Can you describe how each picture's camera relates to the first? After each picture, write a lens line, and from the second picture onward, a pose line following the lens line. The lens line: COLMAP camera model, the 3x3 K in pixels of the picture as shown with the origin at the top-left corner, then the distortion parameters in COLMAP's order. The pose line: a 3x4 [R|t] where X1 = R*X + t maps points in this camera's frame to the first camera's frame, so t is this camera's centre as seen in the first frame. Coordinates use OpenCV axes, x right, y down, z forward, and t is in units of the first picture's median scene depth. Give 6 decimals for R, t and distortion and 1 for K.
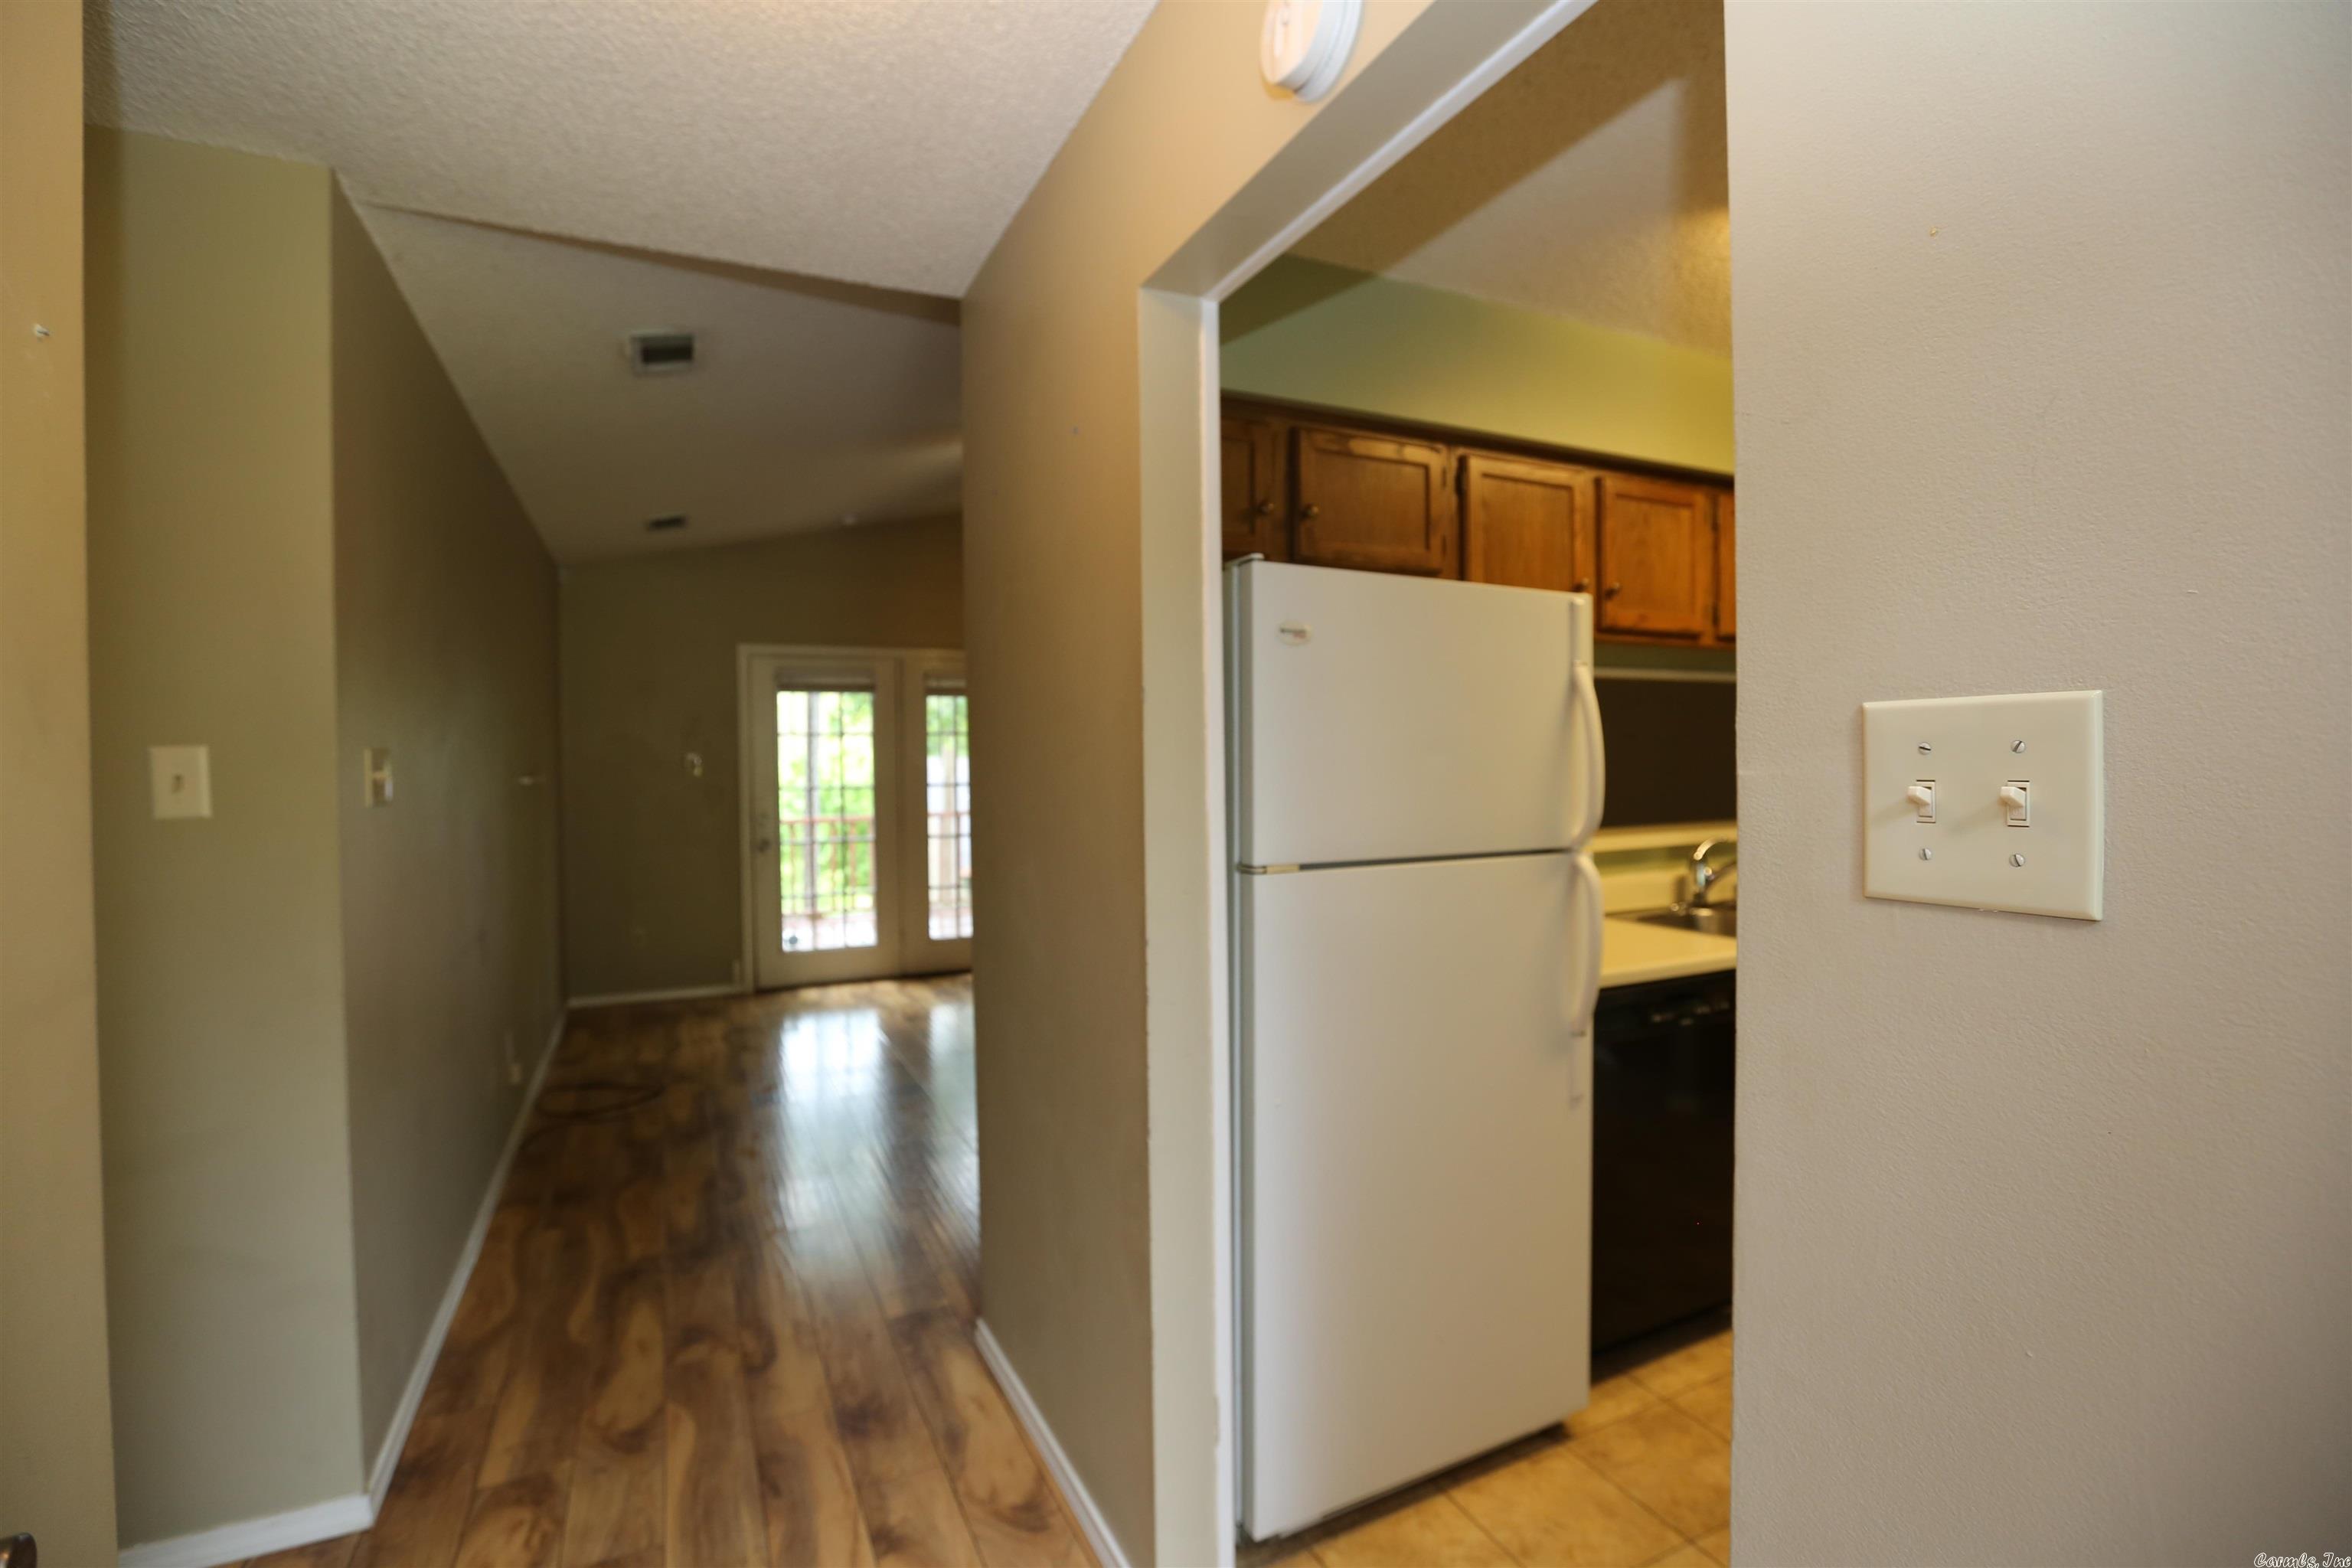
lens RADIAL K [[1066.4, 0, 1168.3], [0, 1066.4, 770.9], [0, 0, 1]] dist [-0.055122, 0.020999]
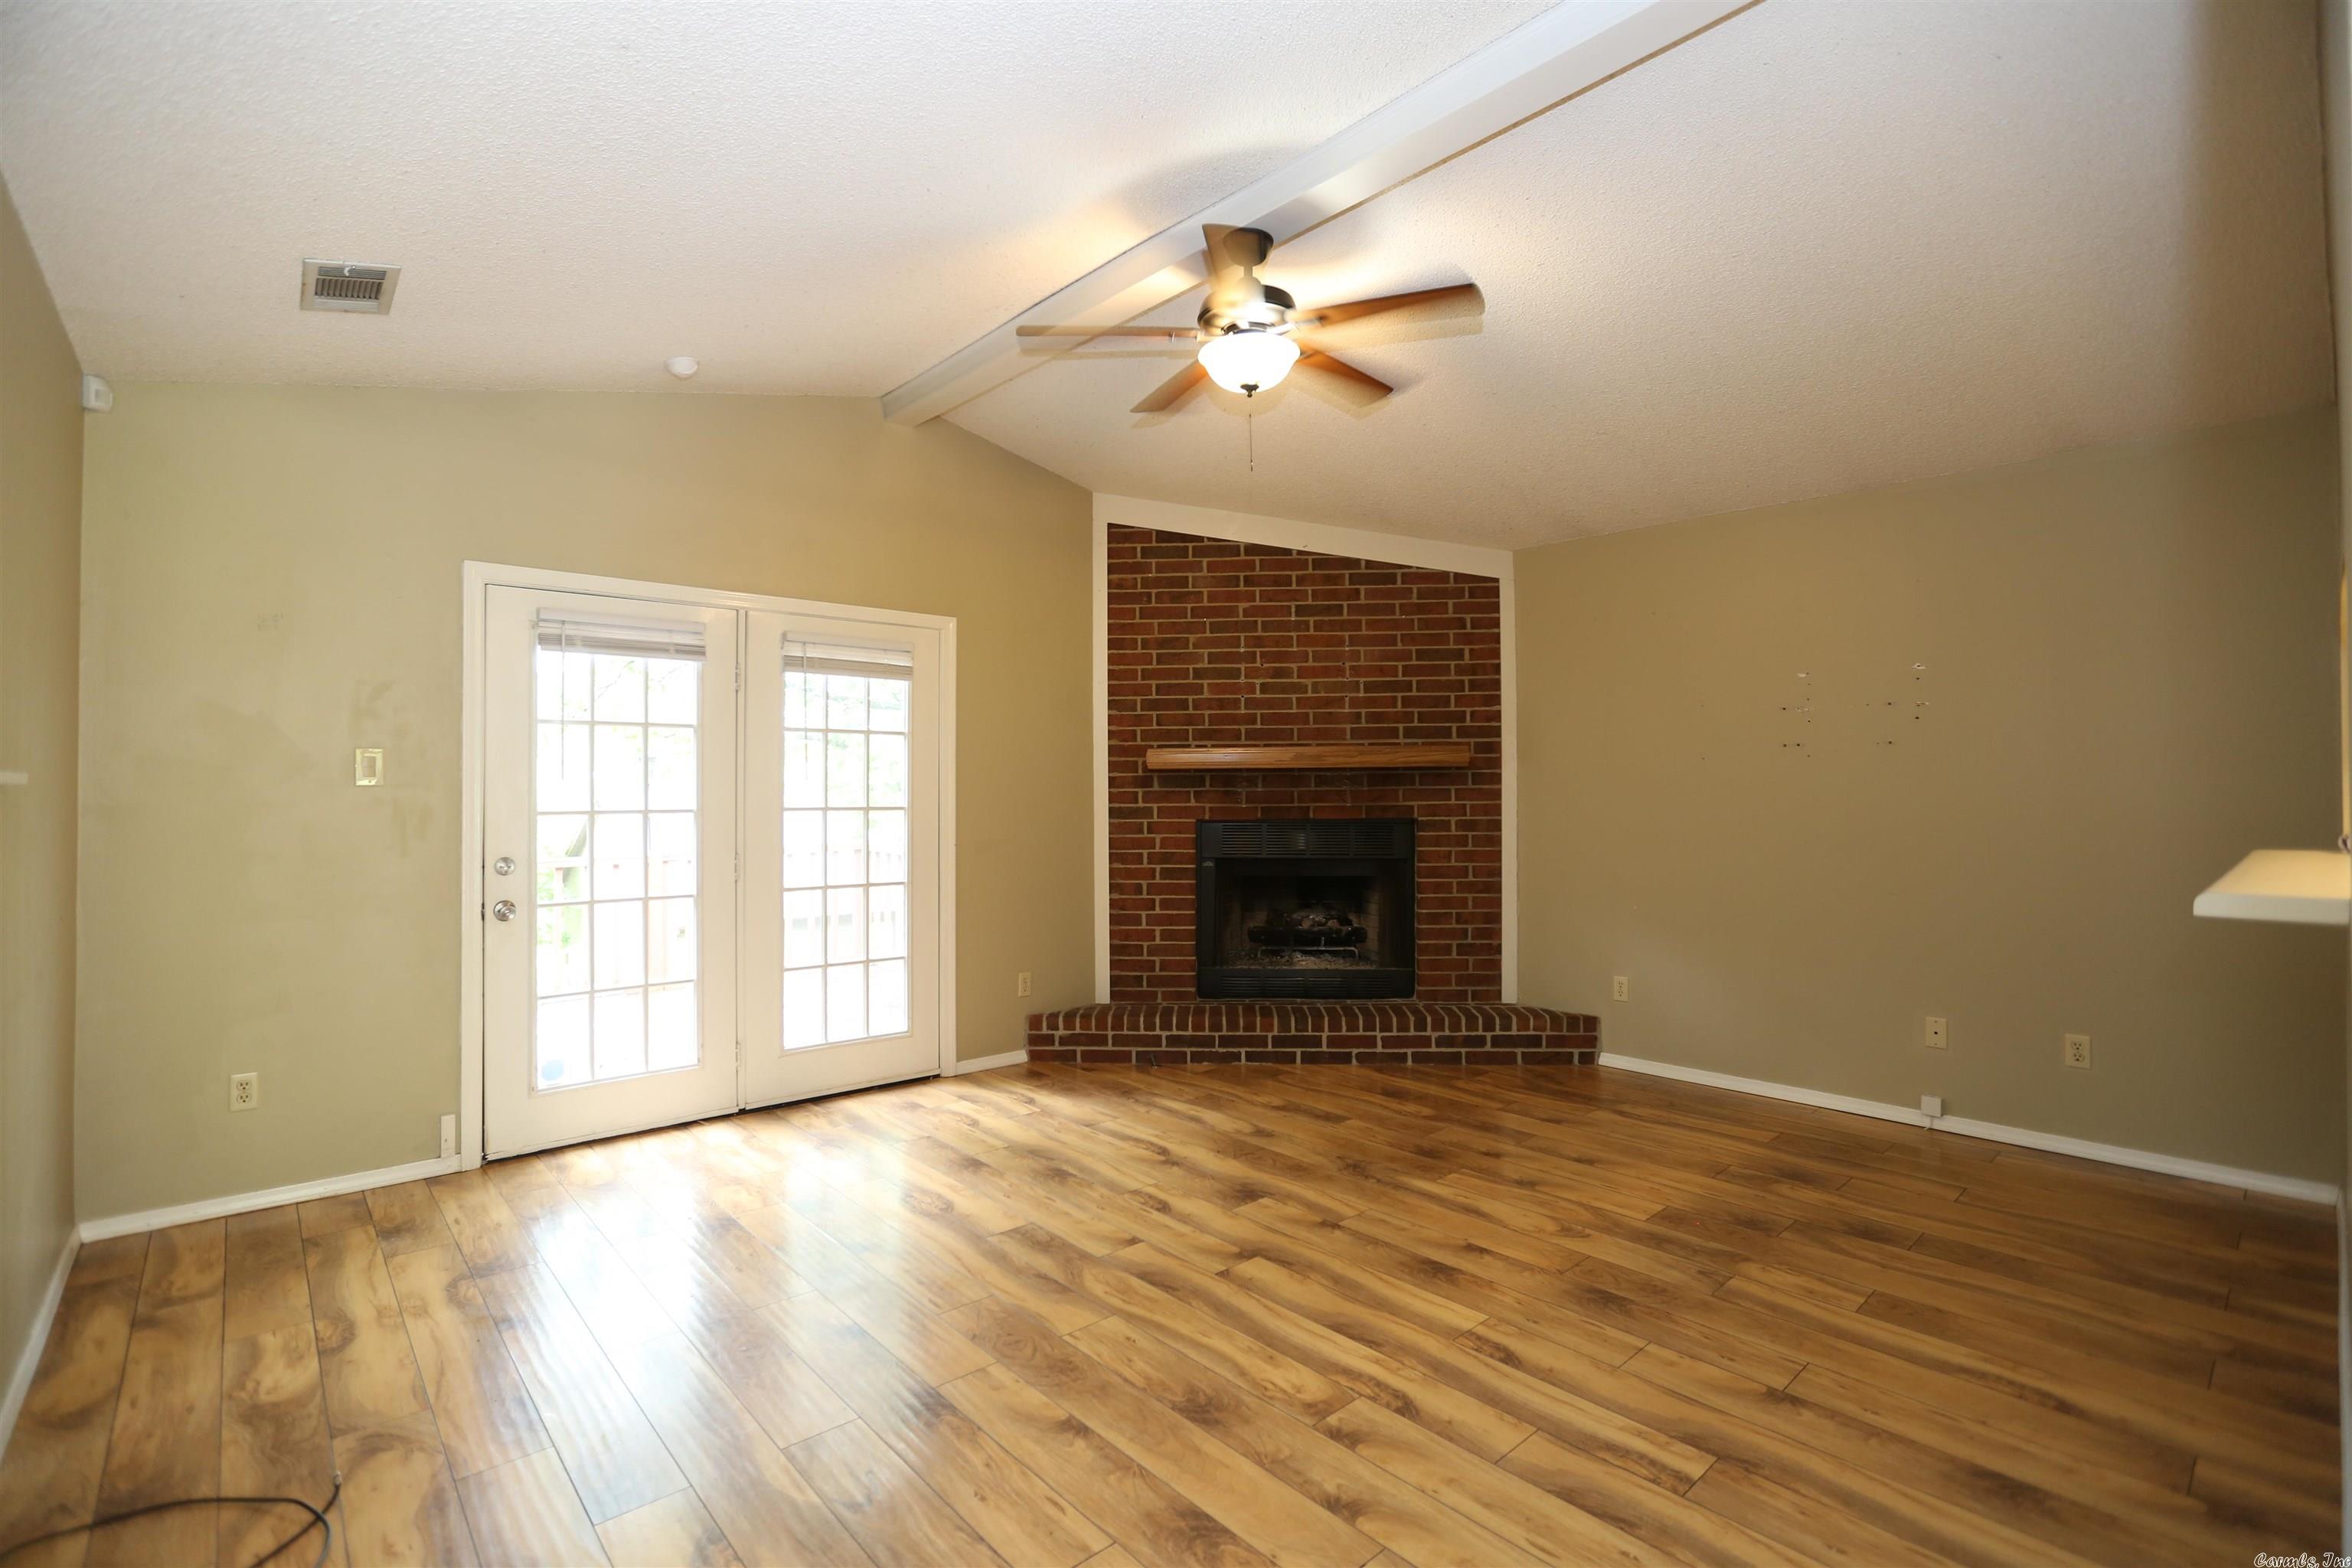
lens RADIAL K [[1066.4, 0, 1168.3], [0, 1066.4, 770.9], [0, 0, 1]] dist [-0.055122, 0.020999]
pose [[0.962328, 0.012690, 0.271596, -0.190917], [-0.002852, 0.999326, -0.036586, 0.014409], [-0.271877, 0.034433, 0.961716, 0.350919]]
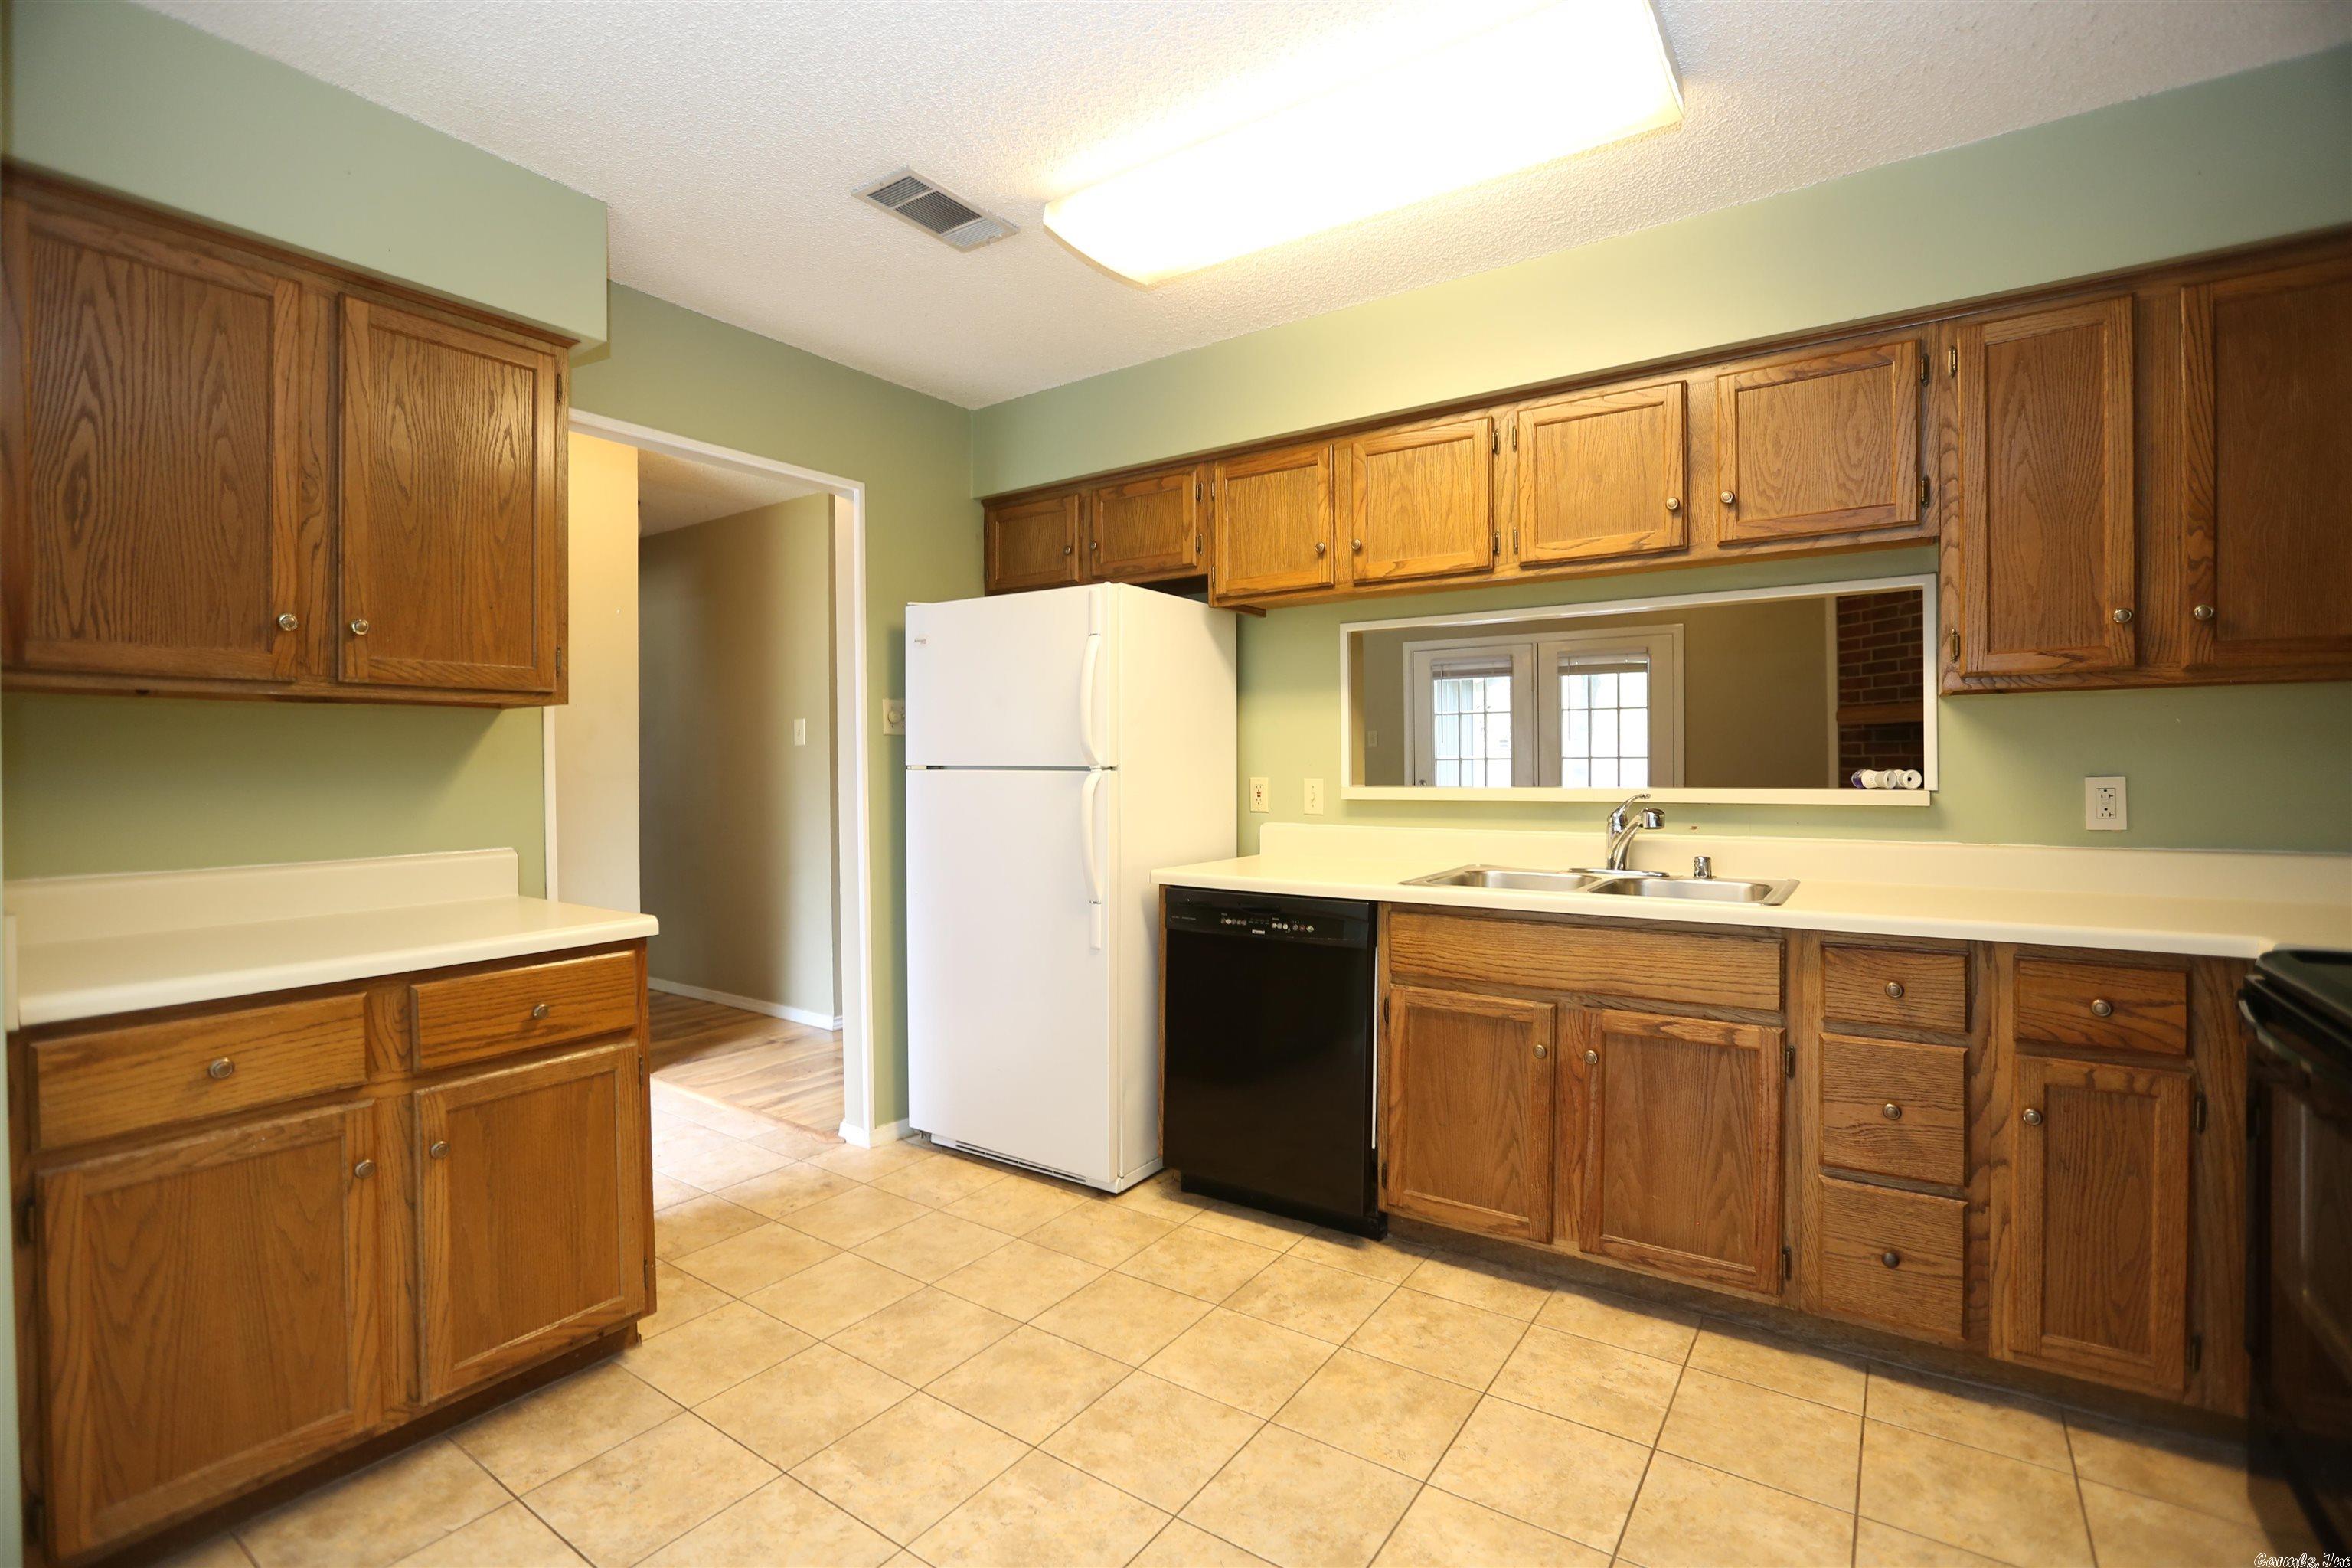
lens RADIAL K [[1066.4, 0, 1168.3], [0, 1066.4, 770.9], [0, 0, 1]] dist [-0.055122, 0.020999]
pose [[0.490650, 0.014894, -0.871229, 0.559566], [-0.010198, 0.999884, 0.011350, 0.020396], [0.871297, 0.003316, 0.490745, 0.134803]]
